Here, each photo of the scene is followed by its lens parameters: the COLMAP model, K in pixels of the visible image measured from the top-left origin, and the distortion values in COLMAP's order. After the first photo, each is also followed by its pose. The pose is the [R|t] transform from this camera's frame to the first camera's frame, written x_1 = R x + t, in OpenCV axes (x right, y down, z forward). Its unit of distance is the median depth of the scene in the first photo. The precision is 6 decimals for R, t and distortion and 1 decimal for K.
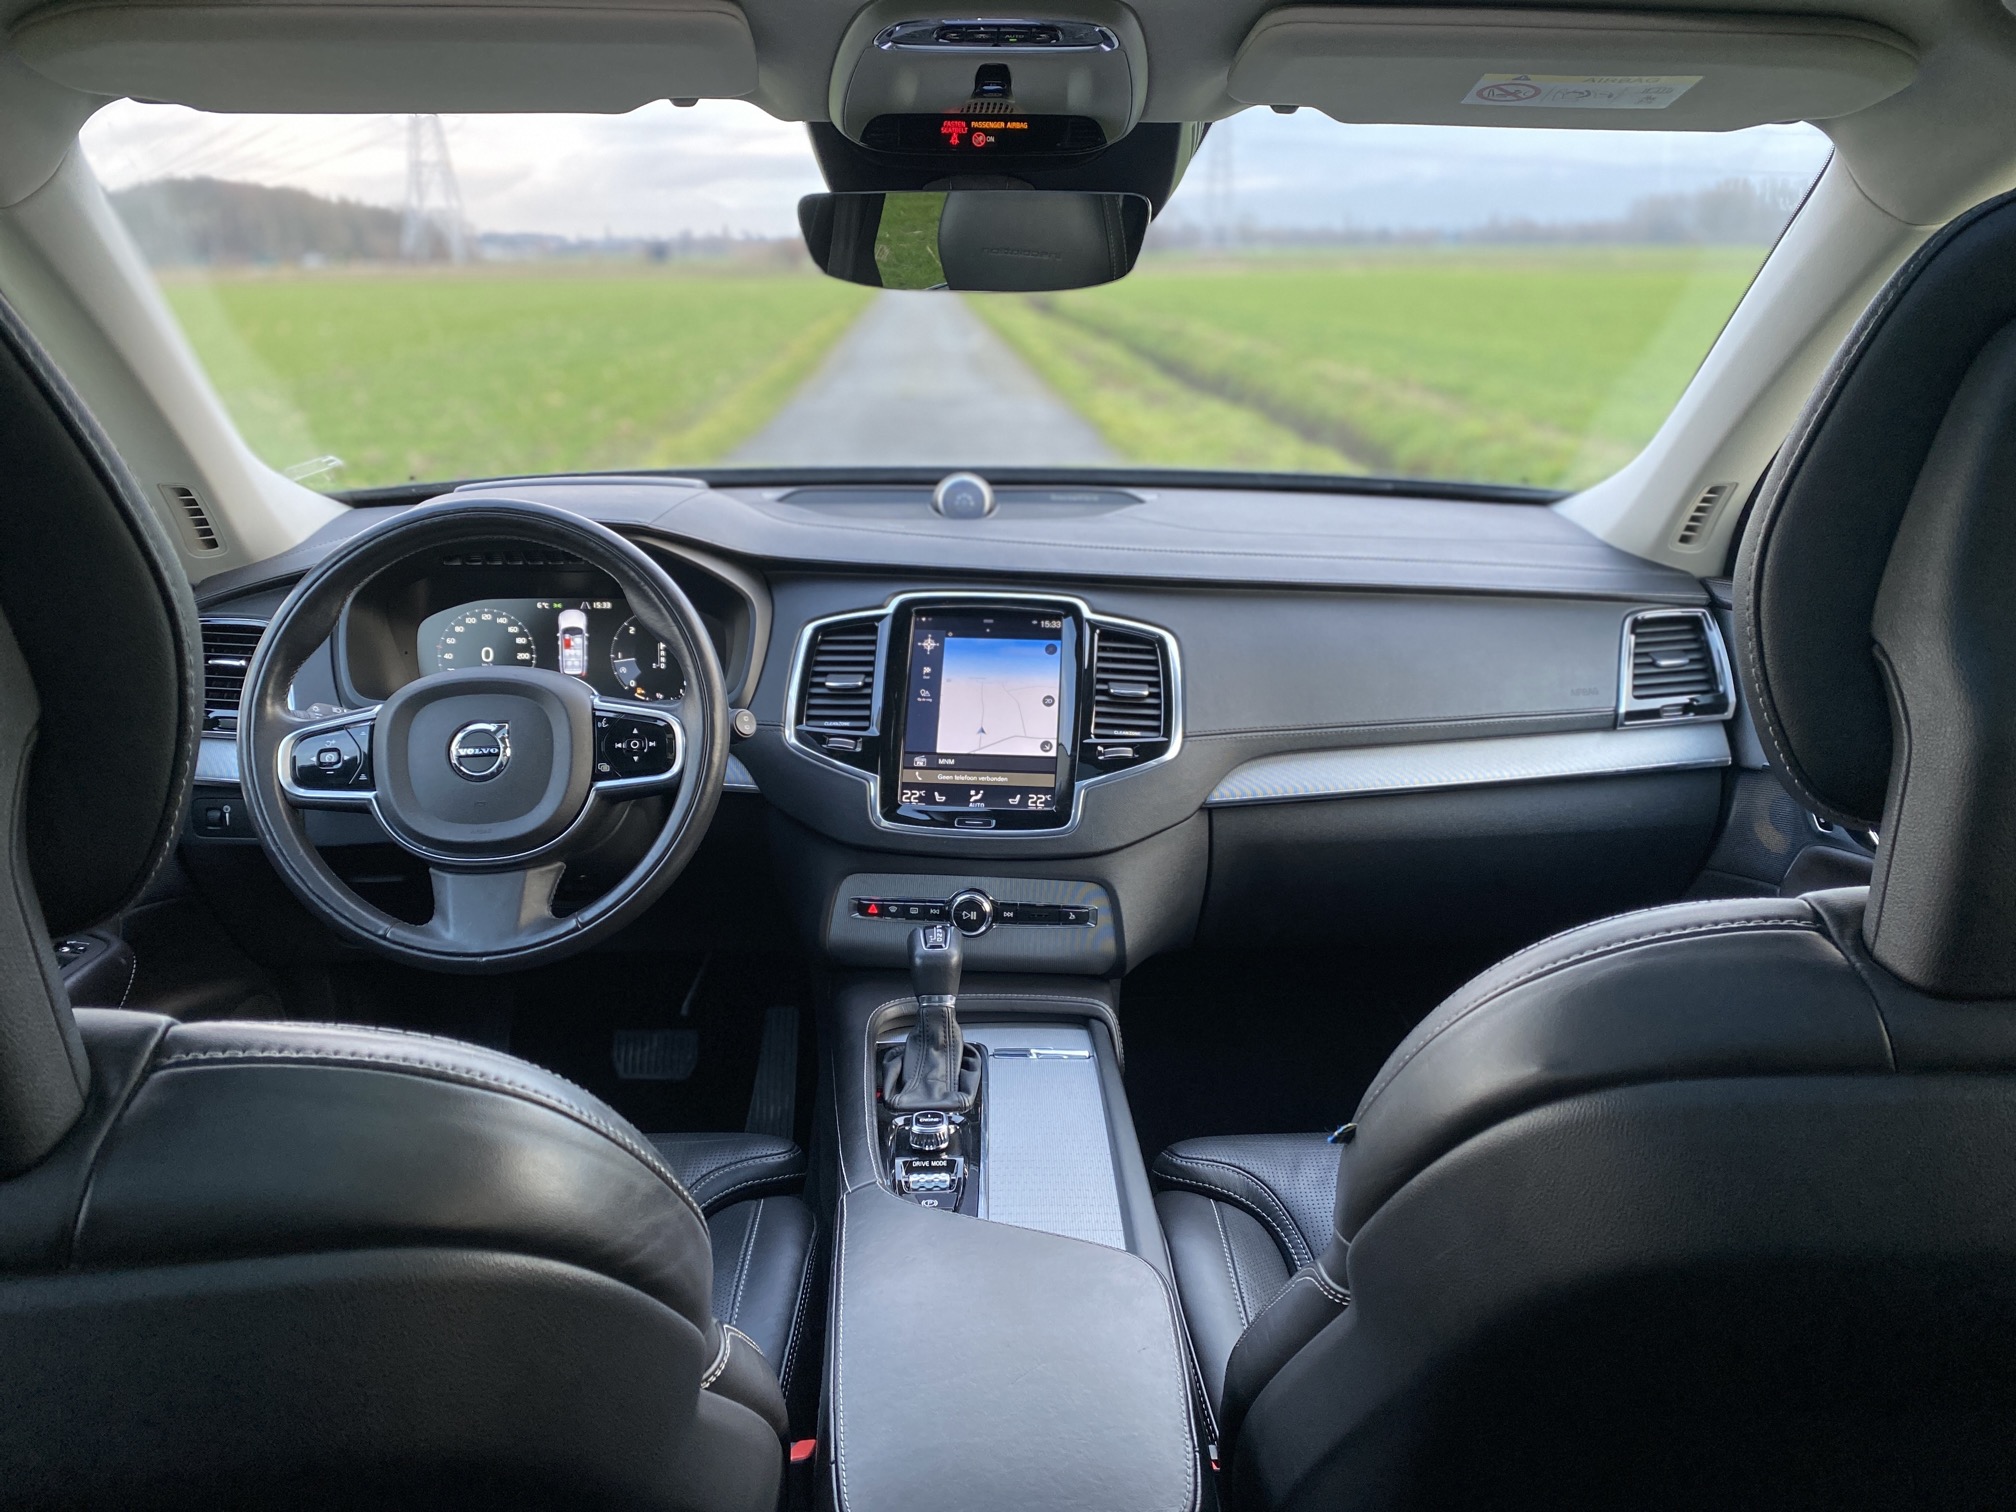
lens RADIAL K [[1534.4, 0, 1012.9], [0, 1534.4, 742.7], [0, 0, 1]] dist [0.187540, -0.557722]
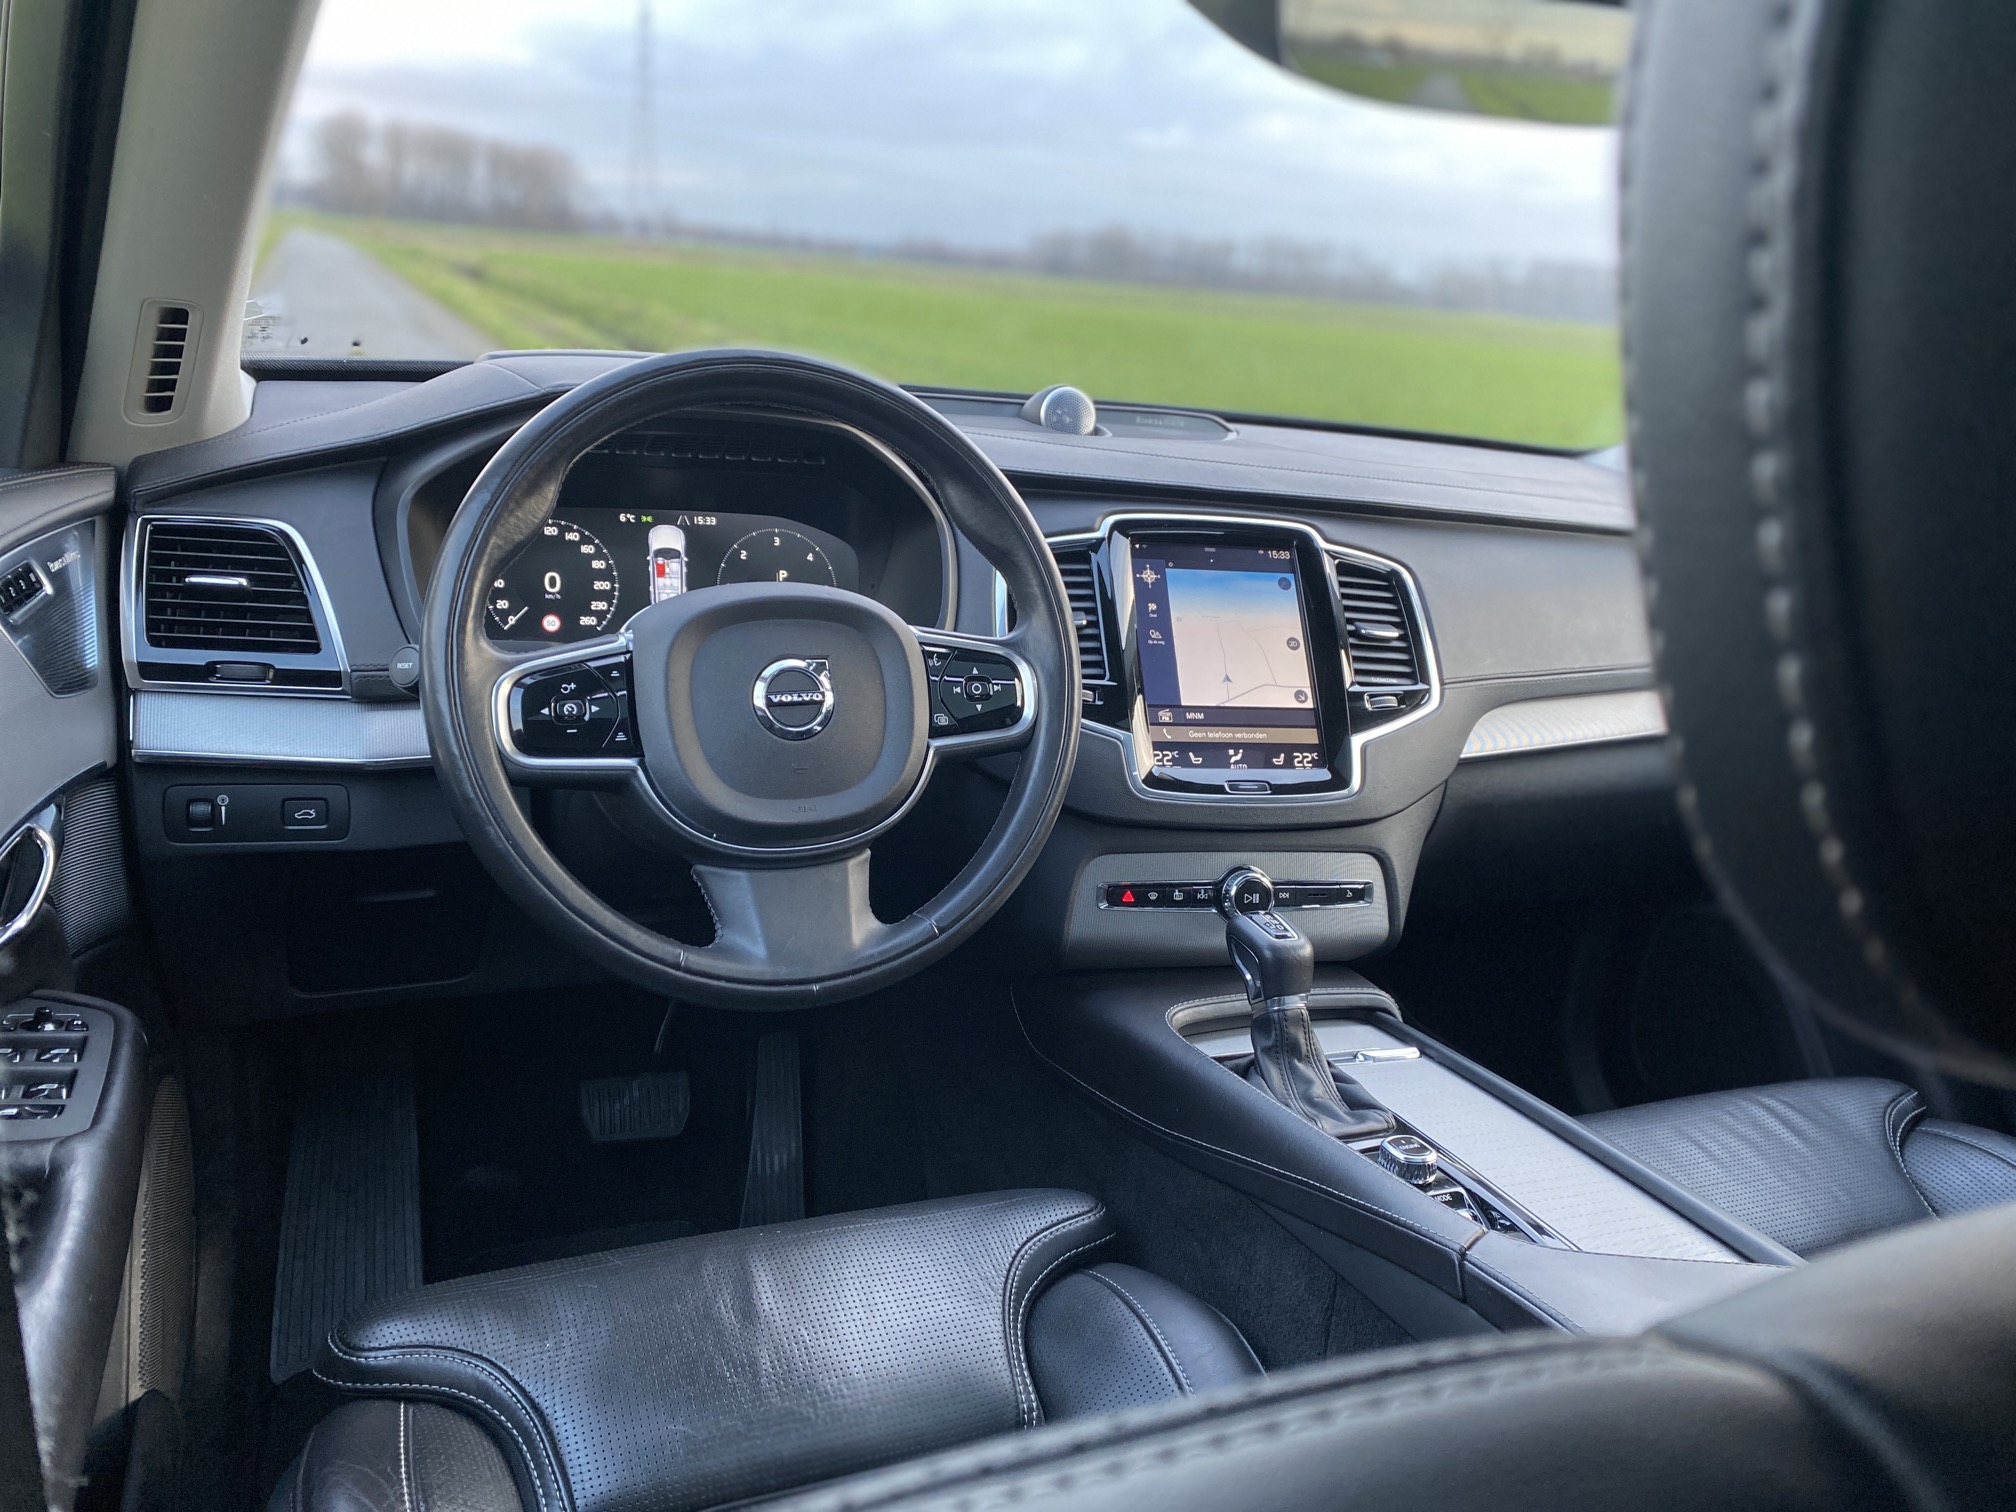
lens RADIAL K [[1534.4, 0, 1012.9], [0, 1534.4, 742.7], [0, 0, 1]] dist [0.187540, -0.557722]
pose [[0.934392, -0.017705, 0.355805, -0.432130], [0.017178, 0.999842, 0.004641, 0.021234], [-0.355831, 0.001775, 0.934549, 0.257446]]
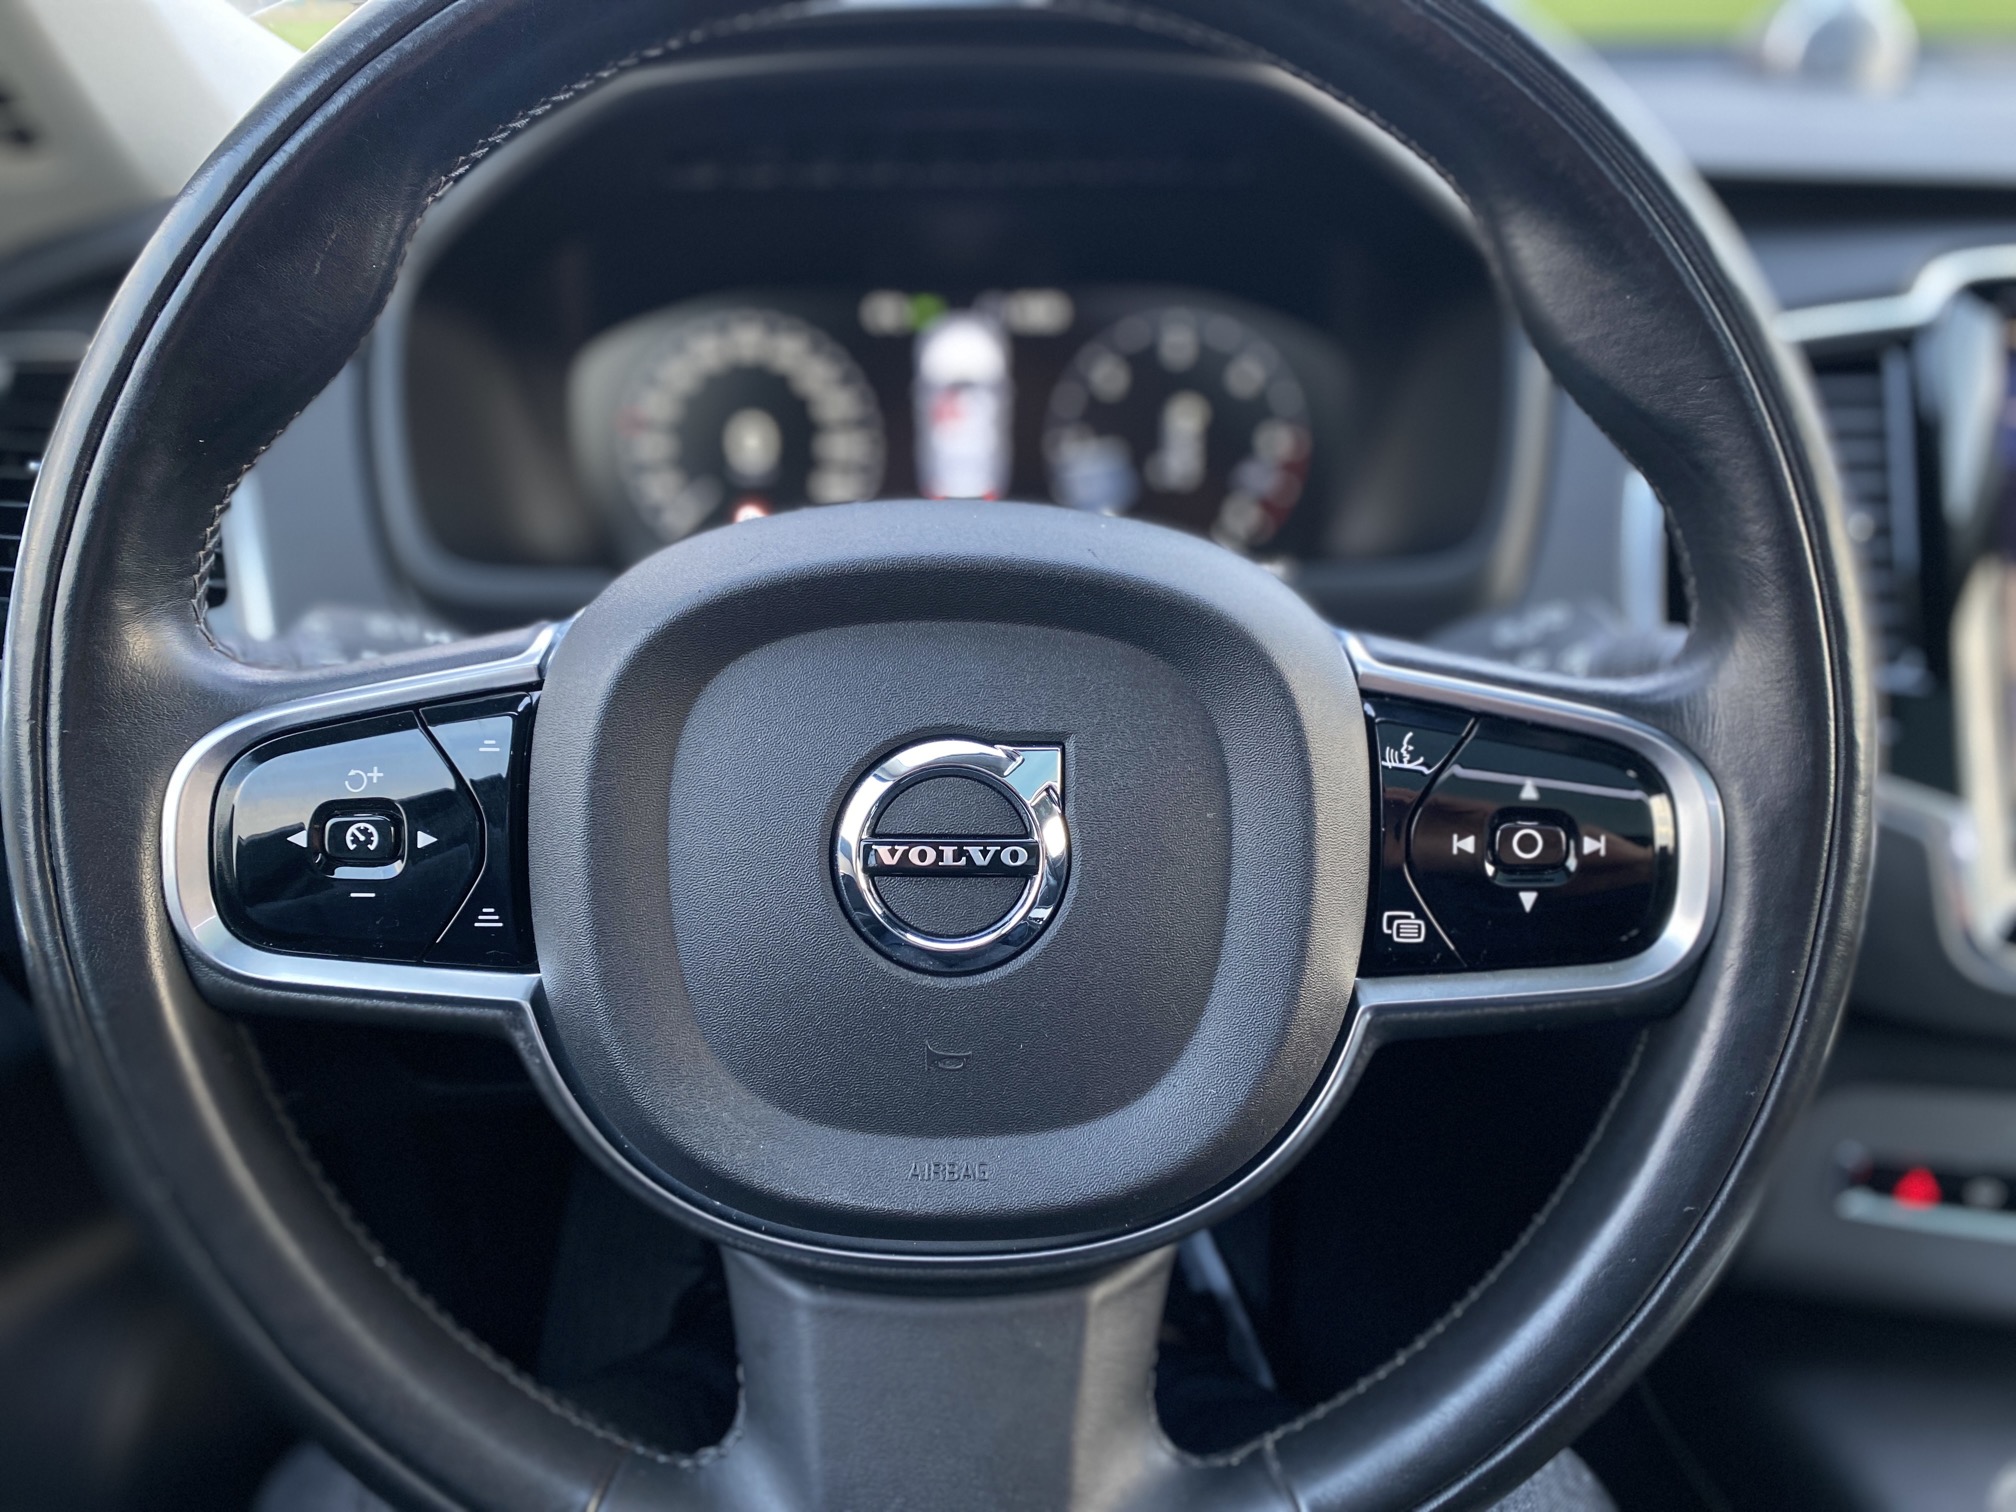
lens RADIAL K [[1534.4, 0, 1012.9], [0, 1534.4, 742.7], [0, 0, 1]] dist [0.187540, -0.557722]
pose [[0.997529, 0.061211, -0.034475, -0.280082], [-0.055561, 0.987716, 0.146049, -0.041718], [0.042992, -0.143773, 0.988676, 0.652723]]
